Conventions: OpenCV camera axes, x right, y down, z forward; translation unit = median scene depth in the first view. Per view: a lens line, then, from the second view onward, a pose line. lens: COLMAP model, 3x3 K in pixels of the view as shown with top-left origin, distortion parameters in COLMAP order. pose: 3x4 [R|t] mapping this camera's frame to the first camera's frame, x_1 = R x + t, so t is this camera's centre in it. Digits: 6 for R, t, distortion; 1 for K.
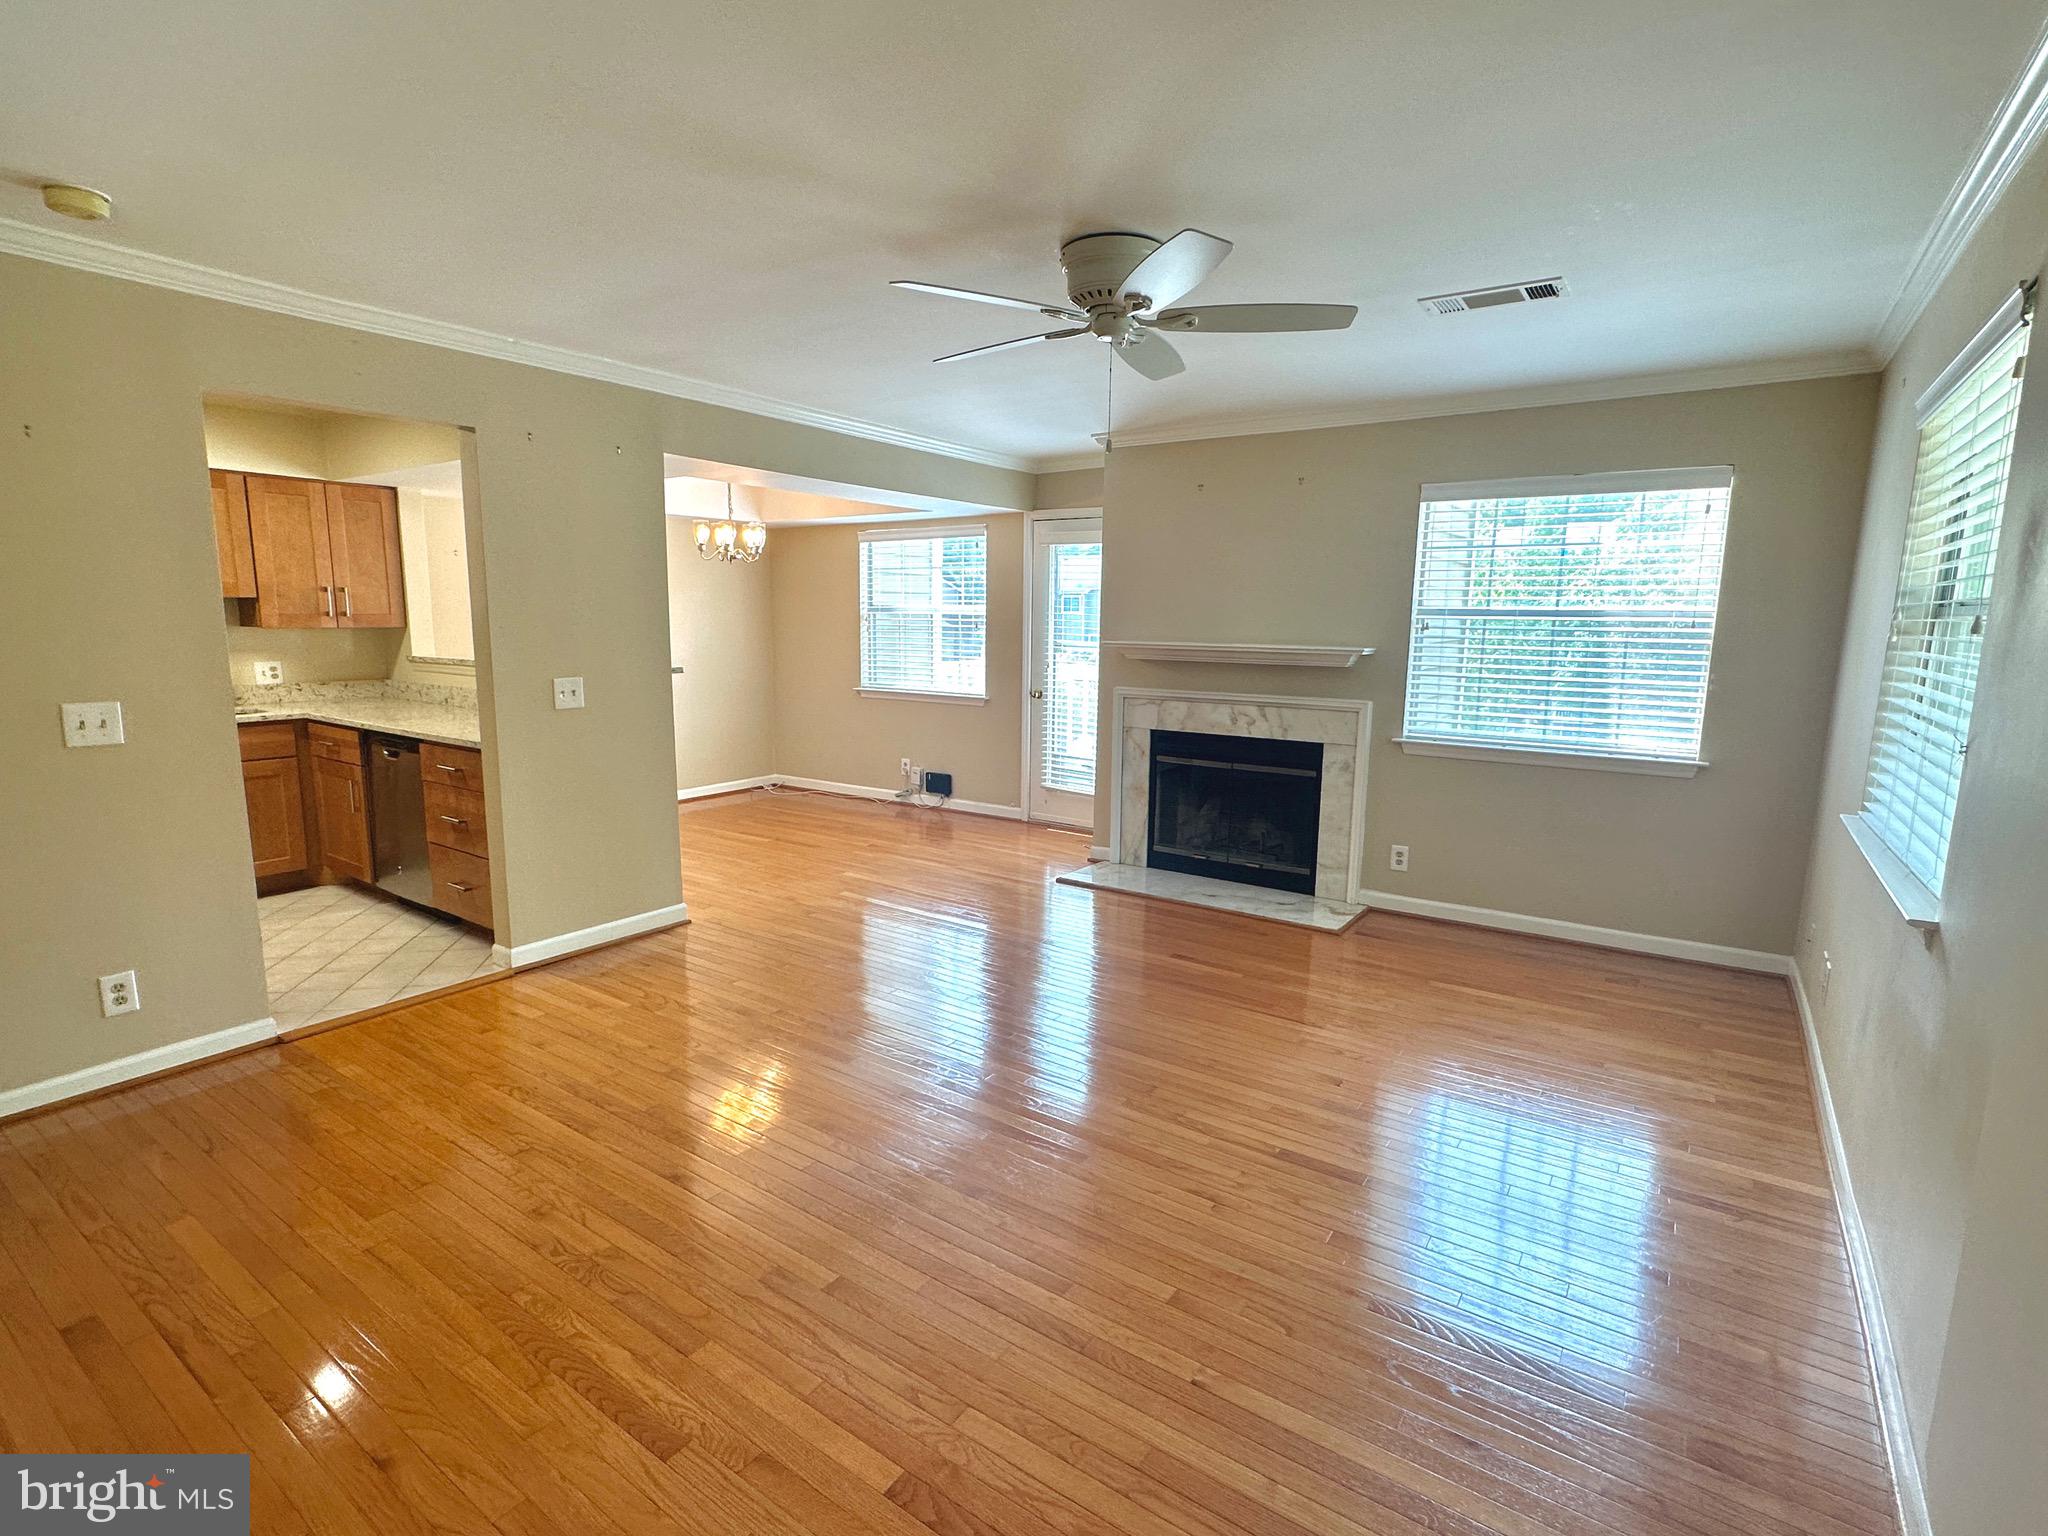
lens RADIAL K [[982.0, 0, 1021.3], [0, 982.0, 773.5], [0, 0, 1]] dist [-0.003150, -0.000075]
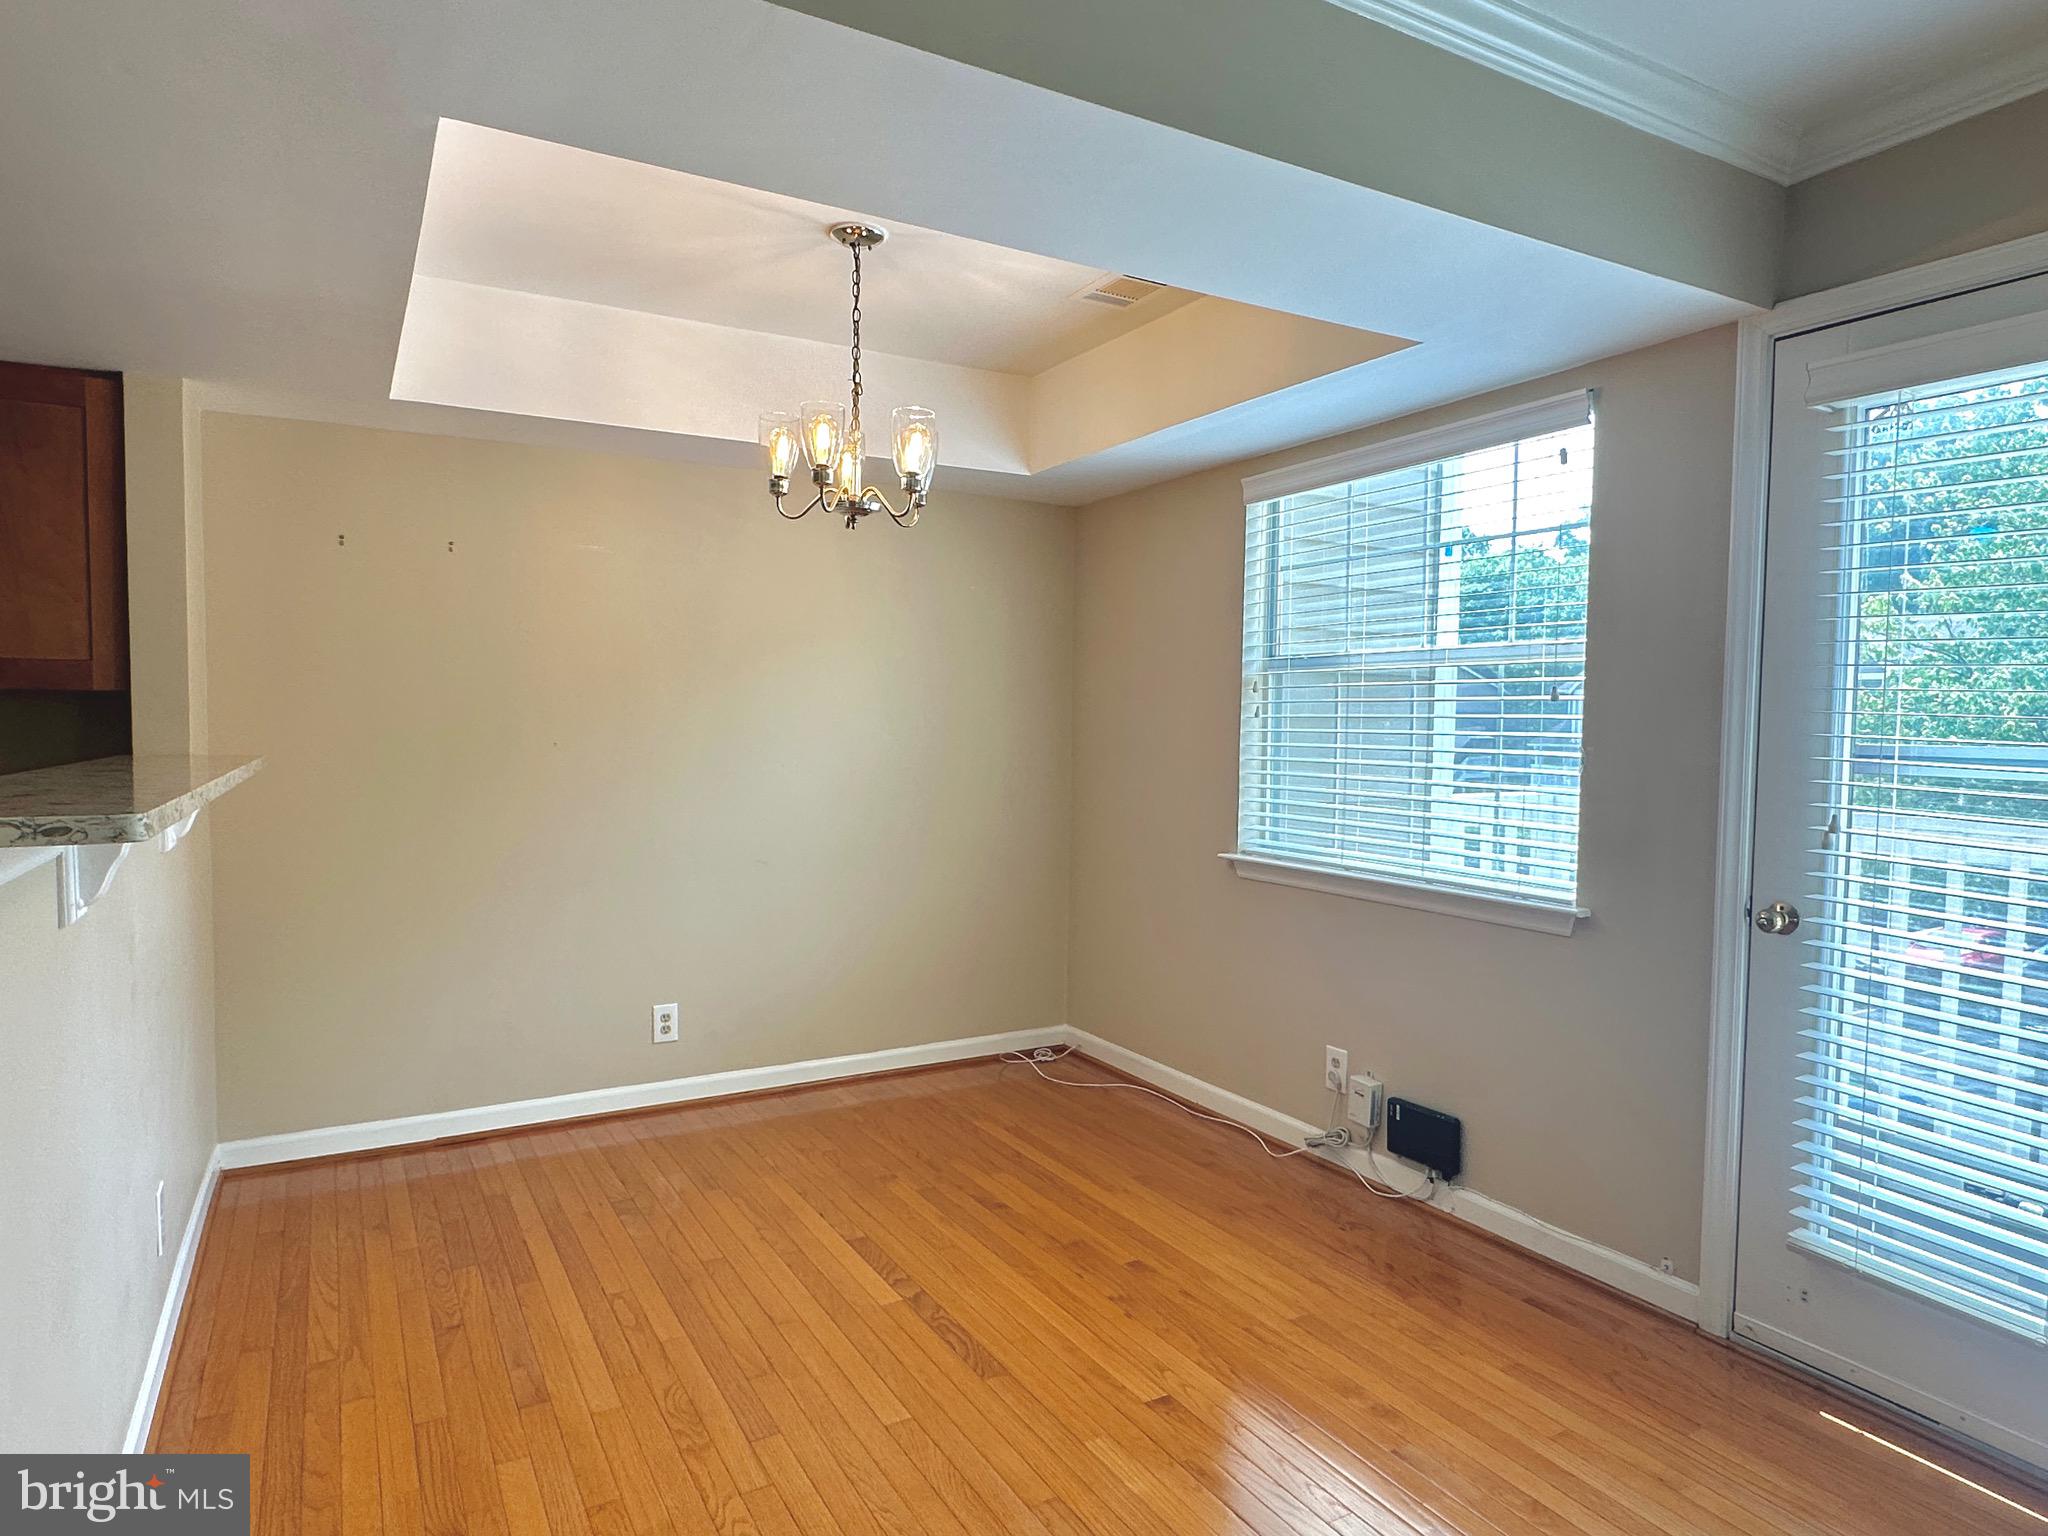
lens RADIAL K [[1212.8, 0, 1017.0], [0, 1212.8, 789.9], [0, 0, 1]] dist [0.001353, 0.000734]
pose [[0.903882, 0.025313, -0.427033, -0.042940], [-0.070305, 0.993464, -0.089922, -0.085035], [0.421966, 0.111301, 0.899754, 0.692356]]
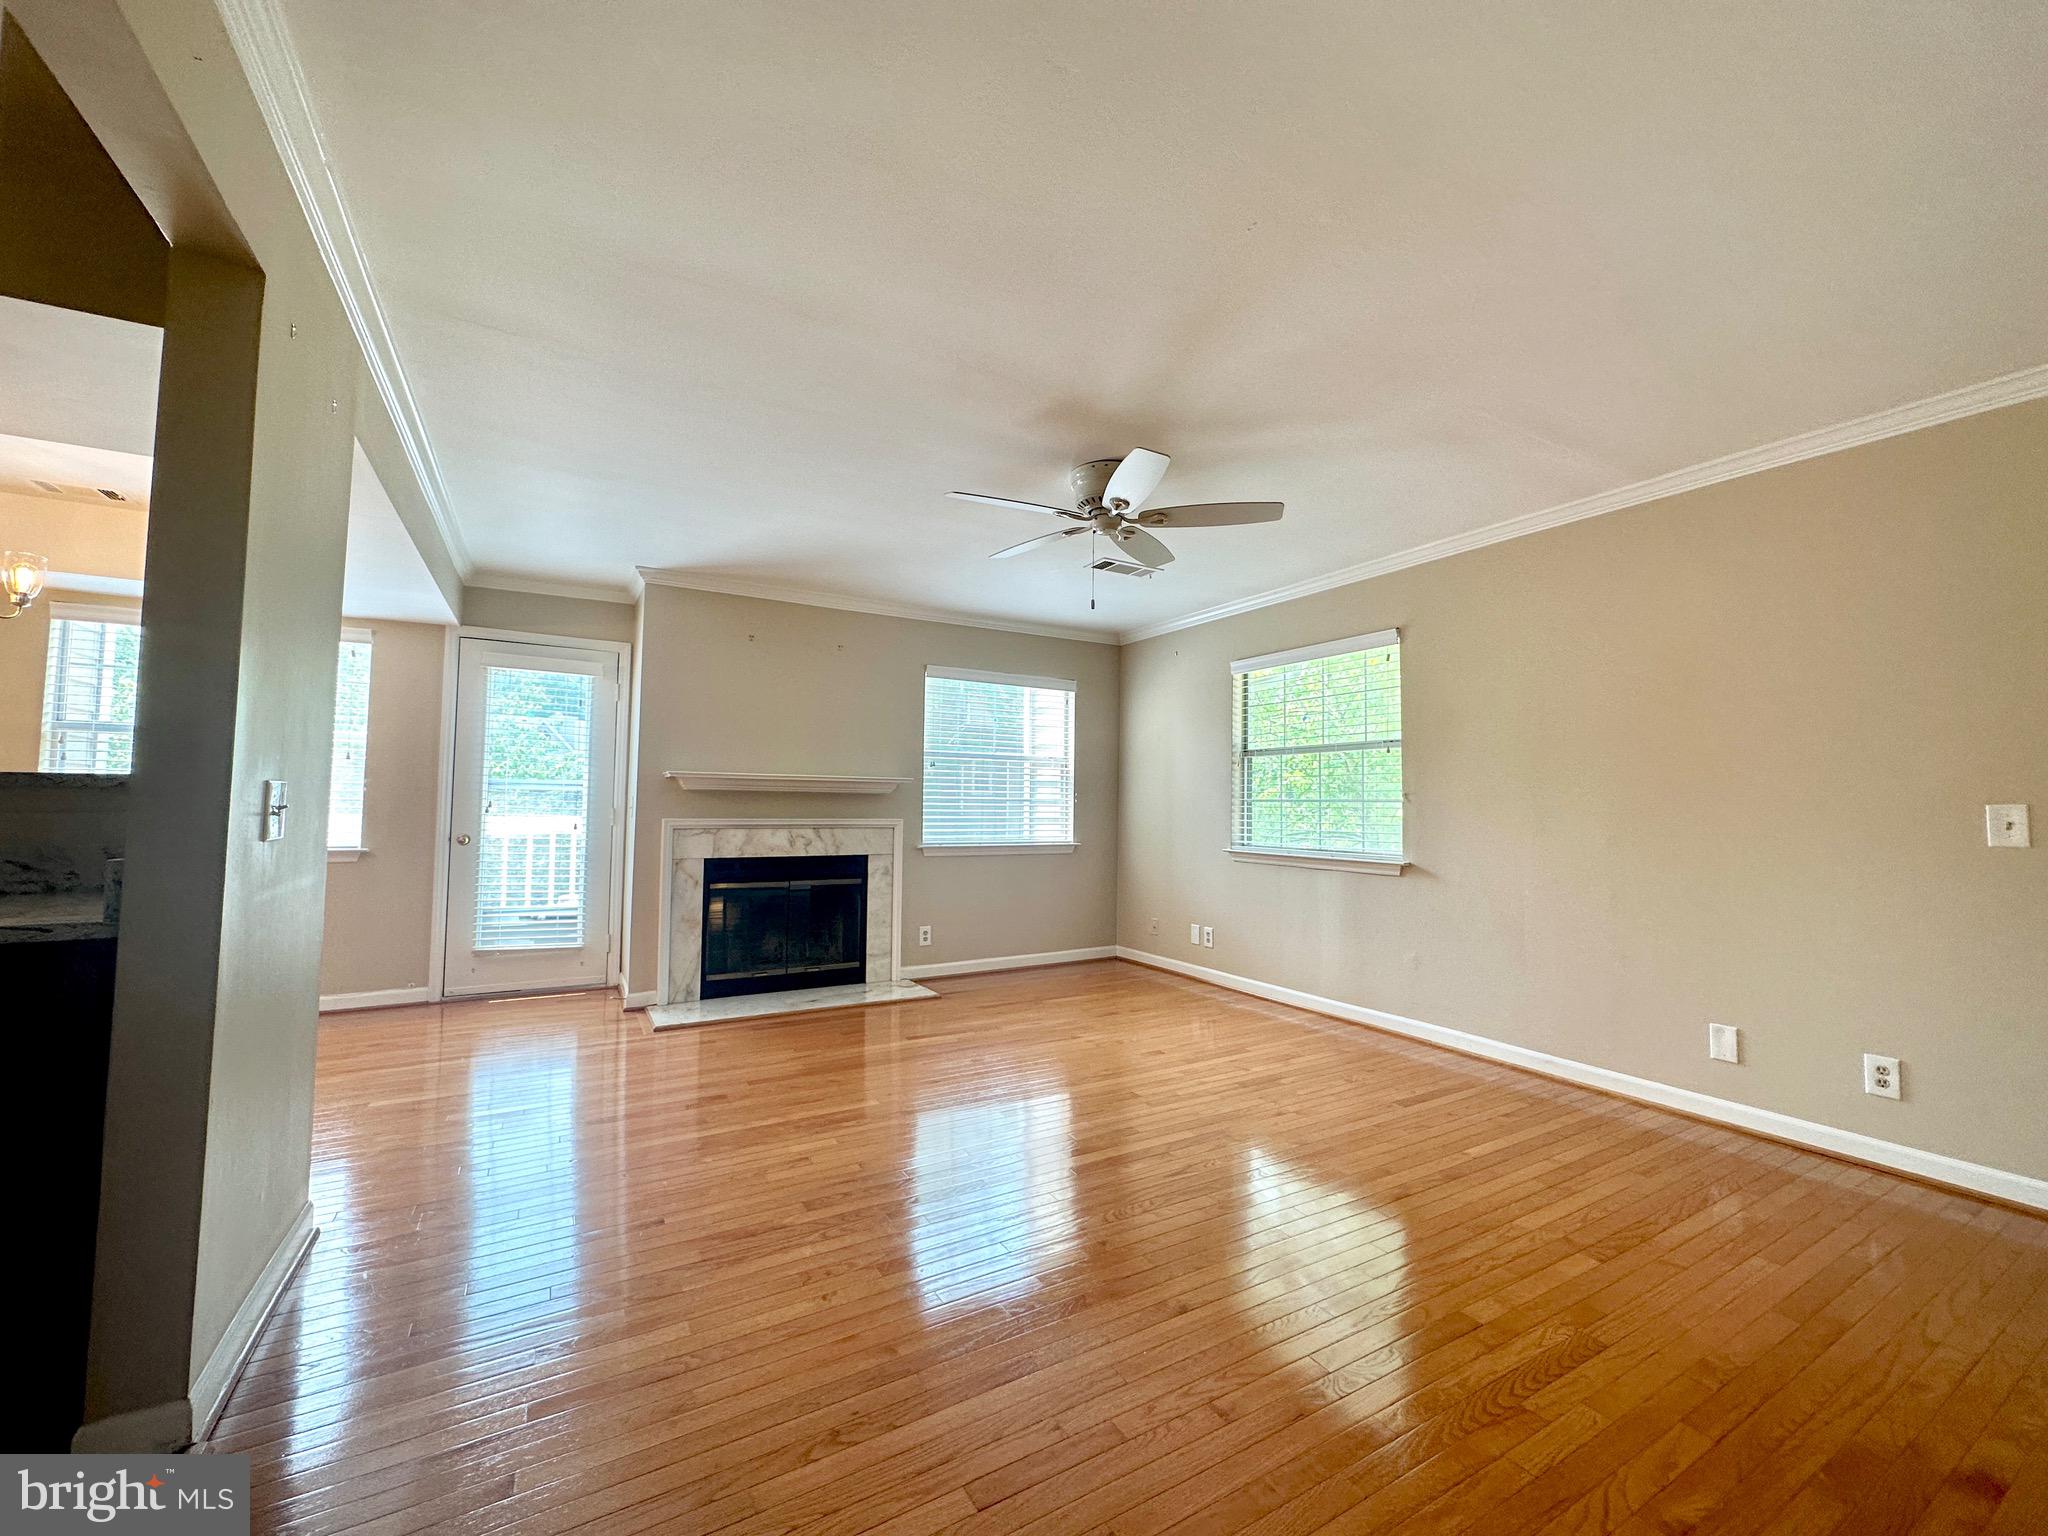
lens RADIAL K [[819.5, 0, 1027.0], [0, 819.5, 764.7], [0, 0, 1]] dist [-0.000913, -0.000043]
pose [[0.421793, 0.036099, 0.905973, -0.497131], [0.137387, 0.985125, -0.103216, -0.007526], [-0.896223, 0.168005, 0.410560, 0.335129]]
